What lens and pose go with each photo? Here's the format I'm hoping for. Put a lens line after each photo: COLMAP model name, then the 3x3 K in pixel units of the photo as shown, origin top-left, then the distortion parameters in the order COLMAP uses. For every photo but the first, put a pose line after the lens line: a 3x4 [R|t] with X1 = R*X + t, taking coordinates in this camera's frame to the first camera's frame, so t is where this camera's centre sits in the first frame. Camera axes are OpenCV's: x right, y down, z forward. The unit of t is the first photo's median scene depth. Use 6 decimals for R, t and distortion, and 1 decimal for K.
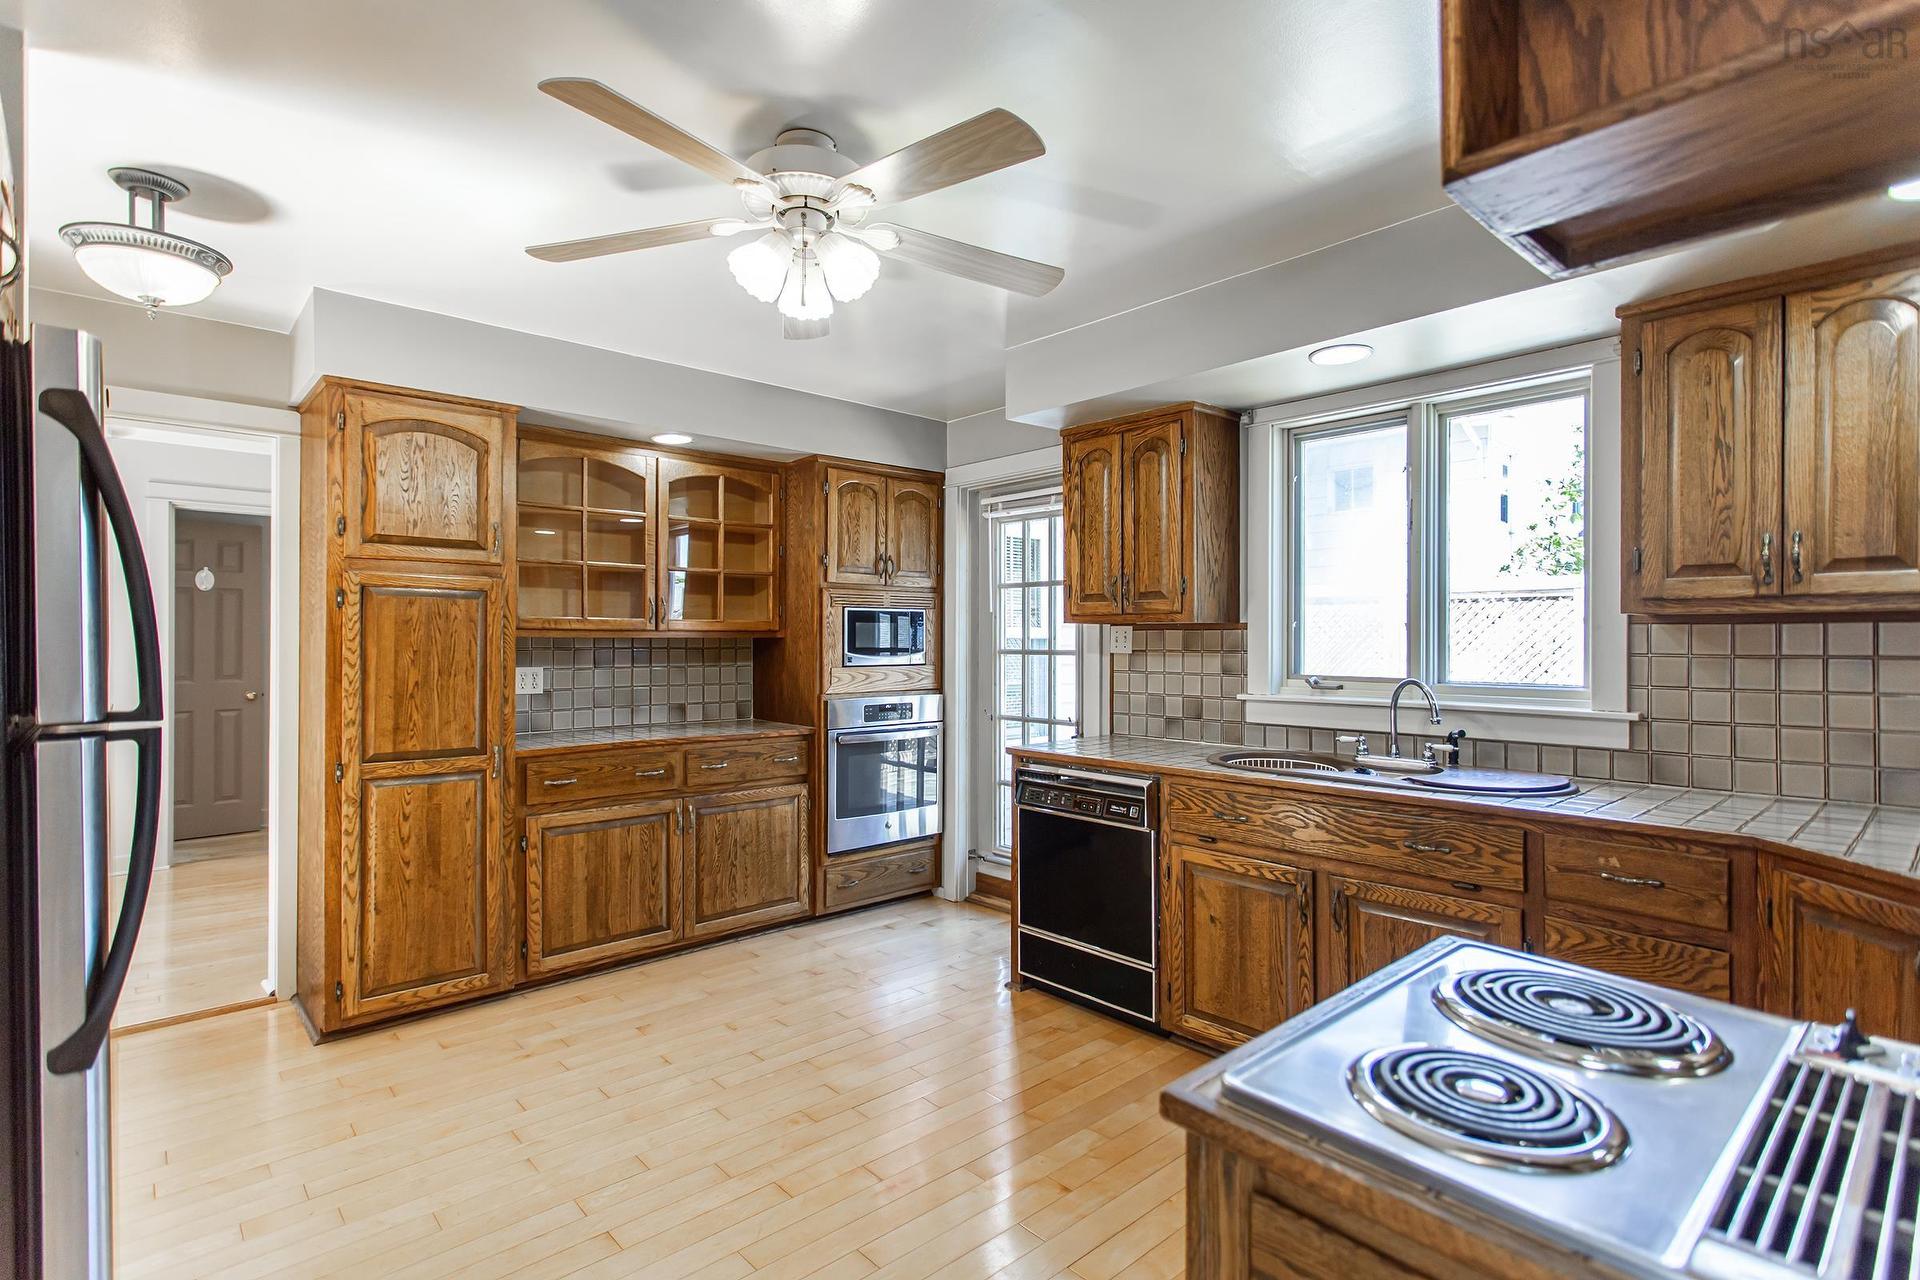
lens RADIAL K [[916.6, 0, 953.3], [0, 916.6, 638.7], [0, 0, 1]] dist [0.001462, 0.000012]
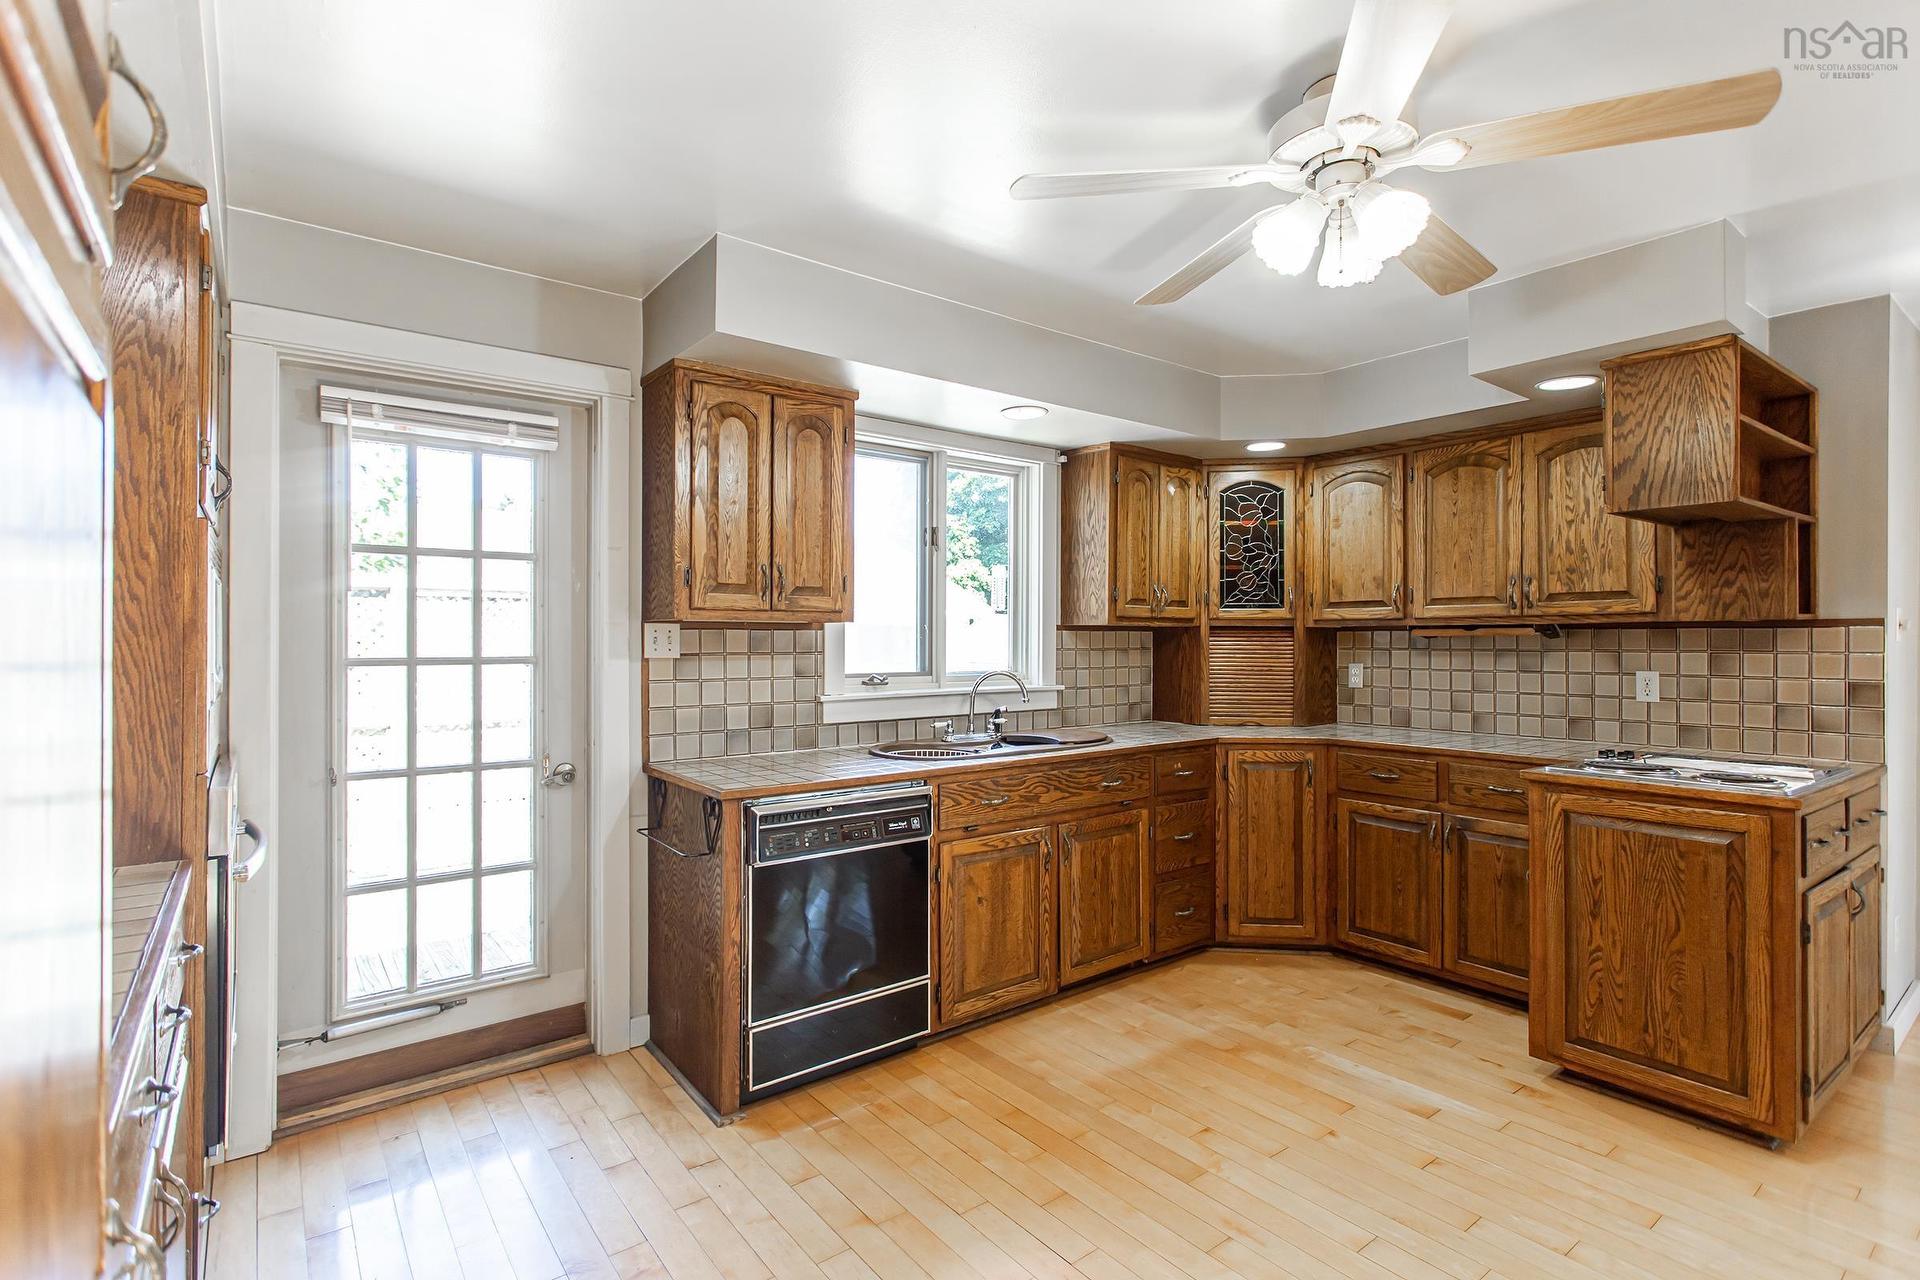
lens RADIAL K [[916.6, 0, 953.1], [0, 916.6, 639.6], [0, 0, 1]] dist [0.001462, 0.000012]
pose [[0.078988, -0.001808, 0.996874, -0.733785], [-0.000463, 0.999998, 0.001851, -0.002020], [-0.996875, -0.000608, 0.078987, 0.877266]]
